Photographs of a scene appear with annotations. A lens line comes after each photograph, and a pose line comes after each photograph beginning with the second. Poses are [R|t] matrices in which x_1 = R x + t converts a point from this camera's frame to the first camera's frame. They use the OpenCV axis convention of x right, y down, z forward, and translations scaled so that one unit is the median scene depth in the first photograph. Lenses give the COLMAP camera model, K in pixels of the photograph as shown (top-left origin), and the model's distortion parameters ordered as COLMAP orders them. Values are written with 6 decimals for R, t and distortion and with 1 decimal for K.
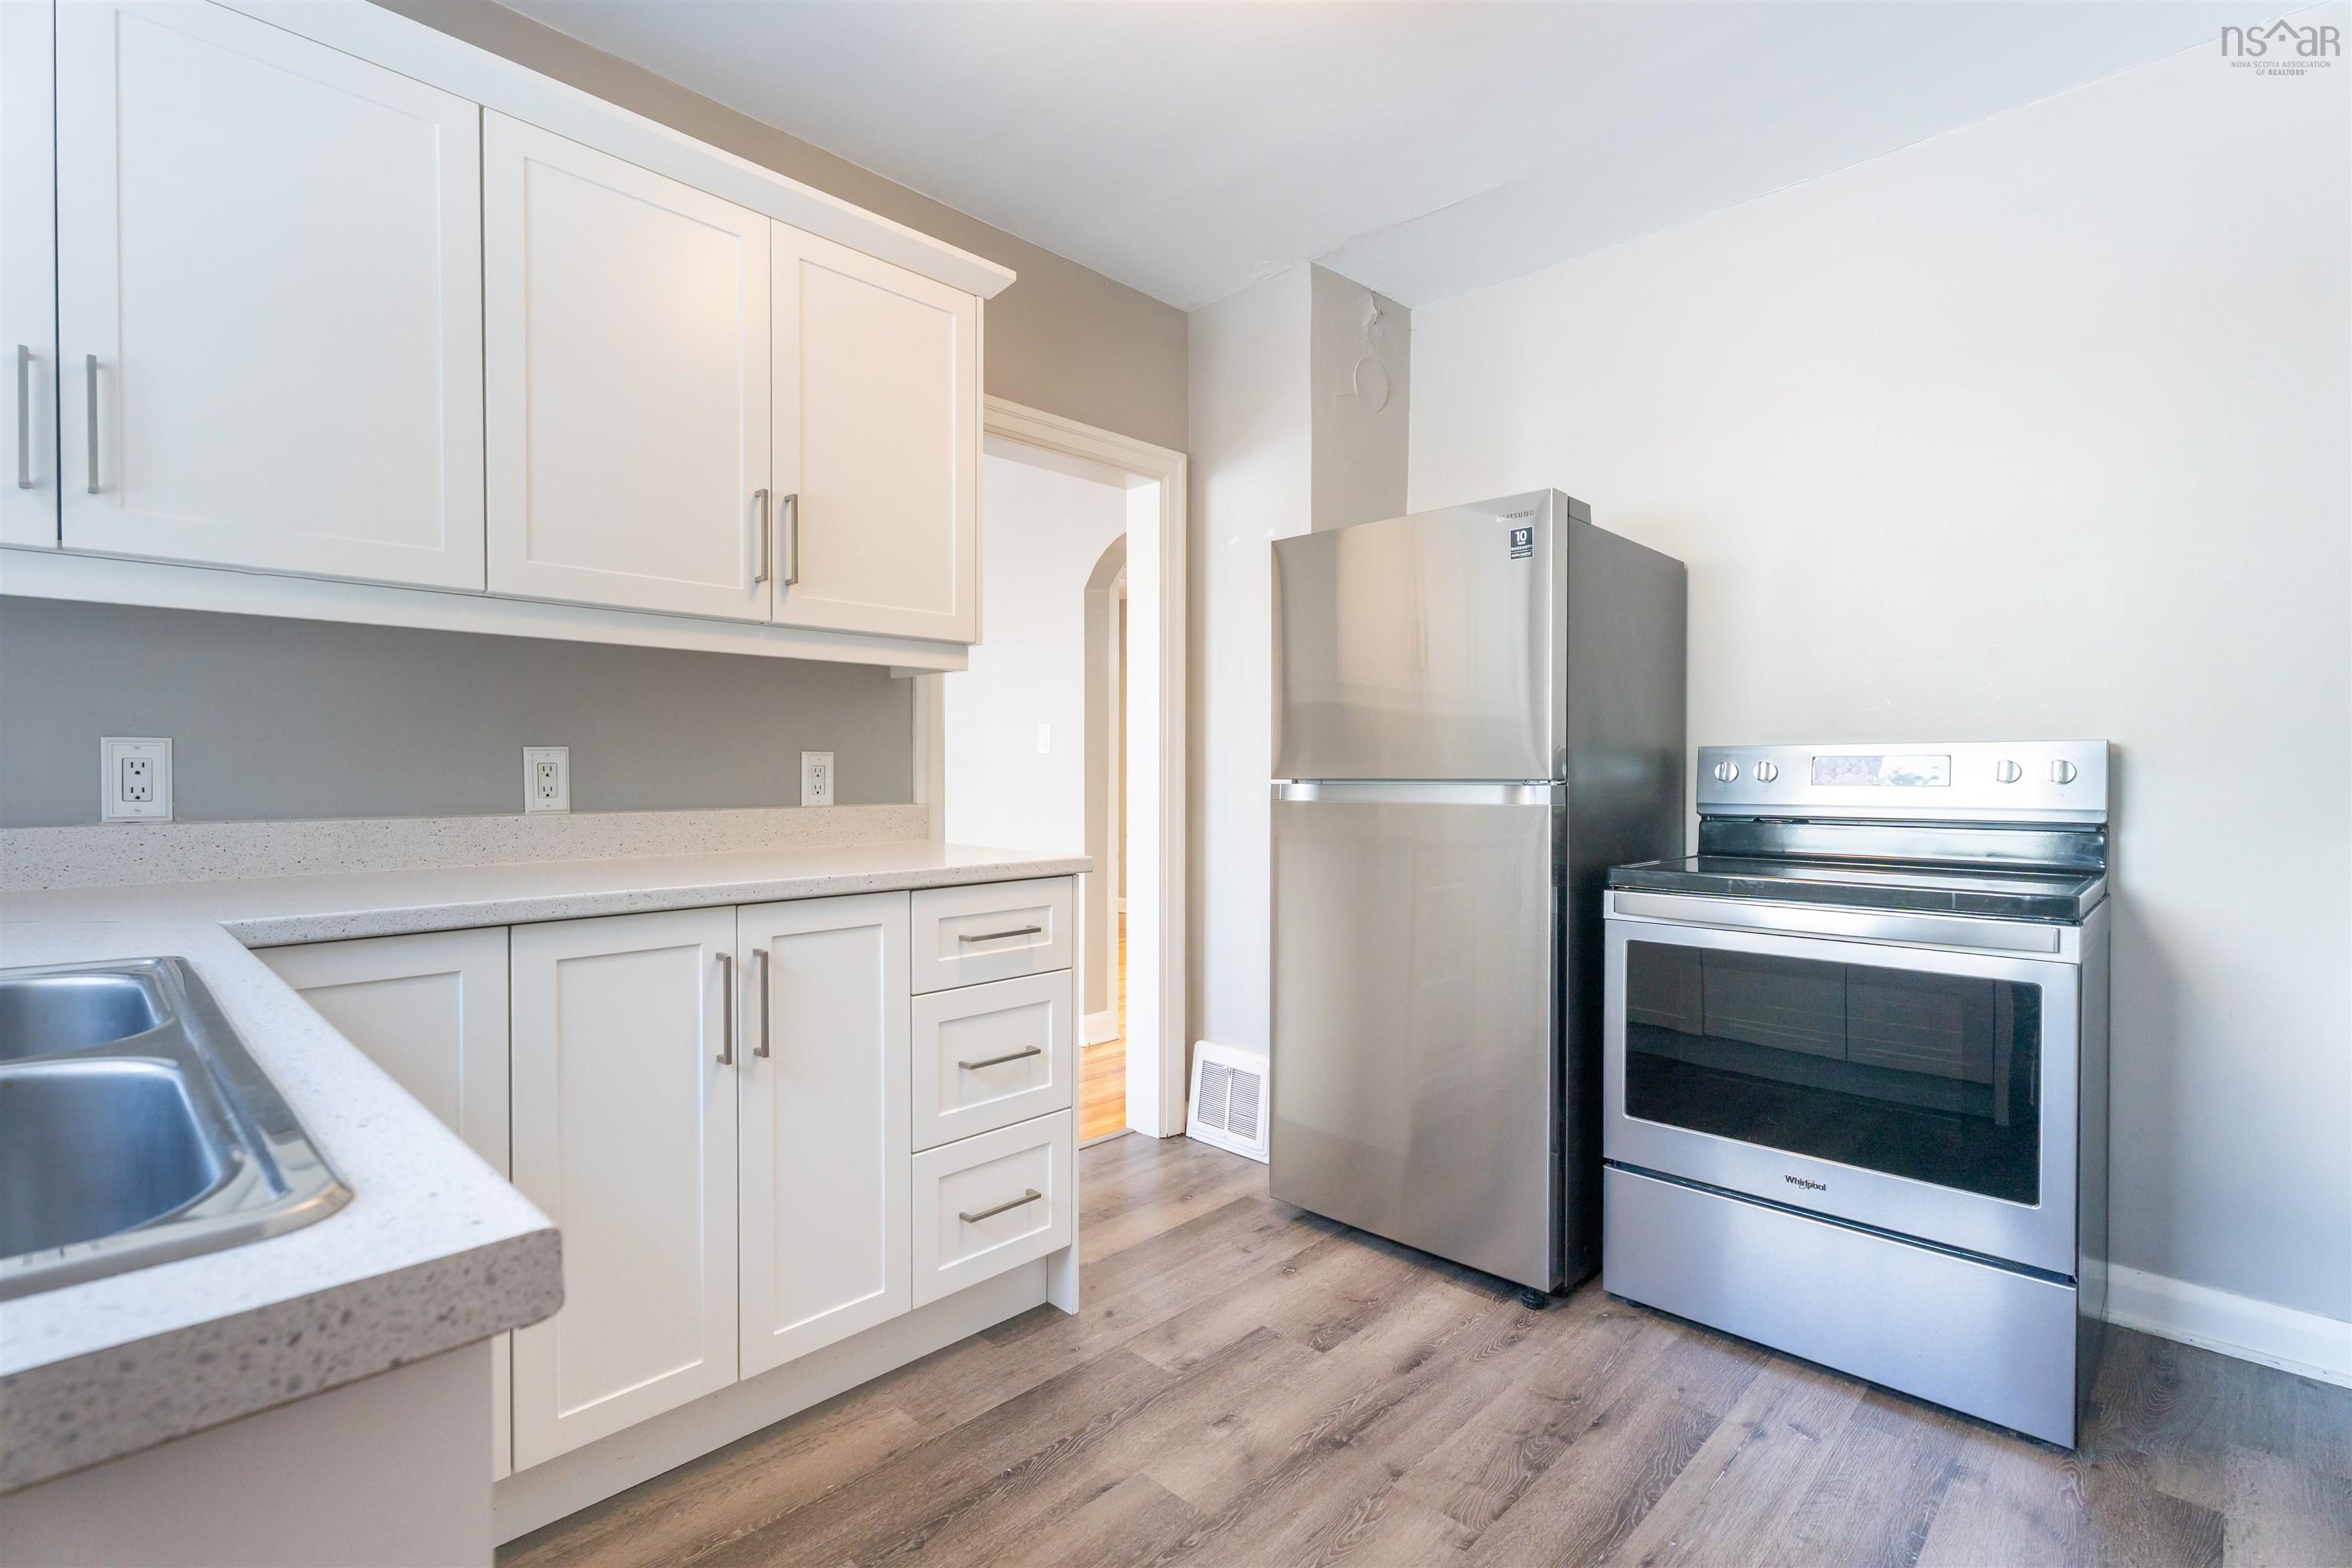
lens RADIAL K [[1087.6, 0, 1176.0], [0, 1087.6, 784.0], [0, 0, 1]] dist [0.002479, 0.000272]
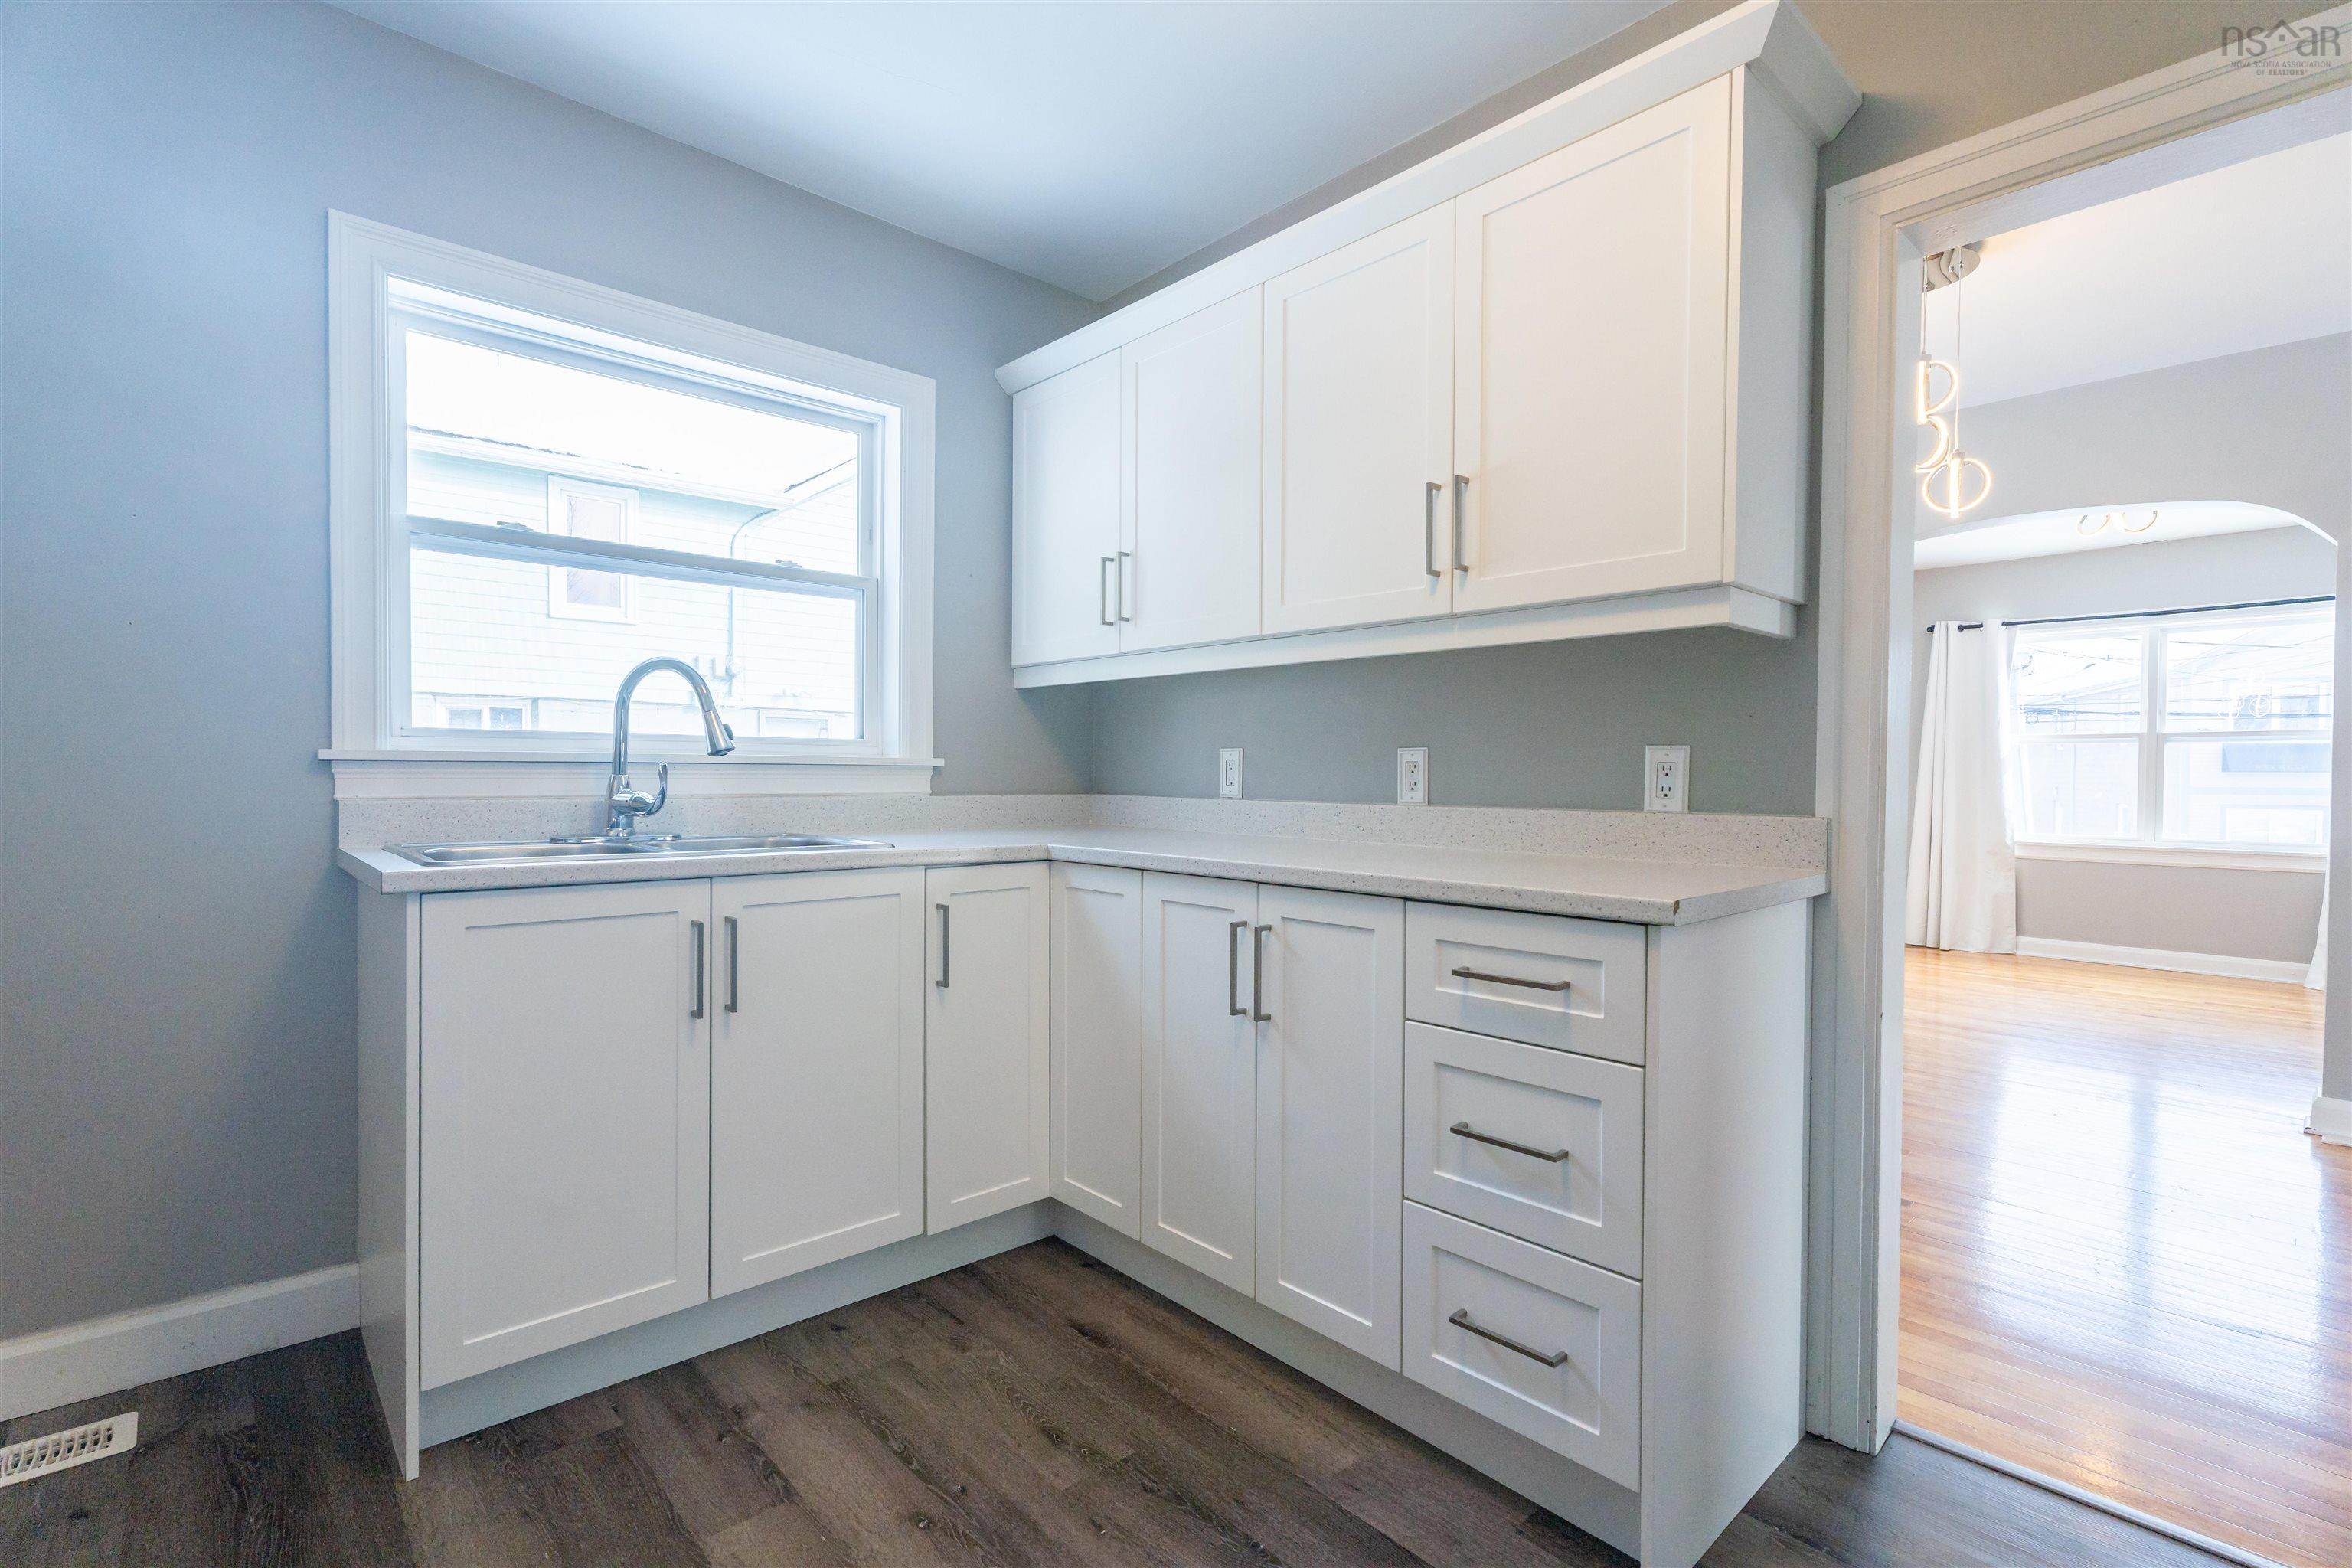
lens RADIAL K [[1078.6, 0, 1122.9], [0, 1078.6, 793.4], [0, 0, 1]] dist [0.026670, 0.000091]
pose [[-0.089062, 0.020083, -0.995824, 0.623311], [-0.017841, 0.999604, 0.021755, -0.004843], [0.995866, 0.019704, -0.088668, 0.805337]]
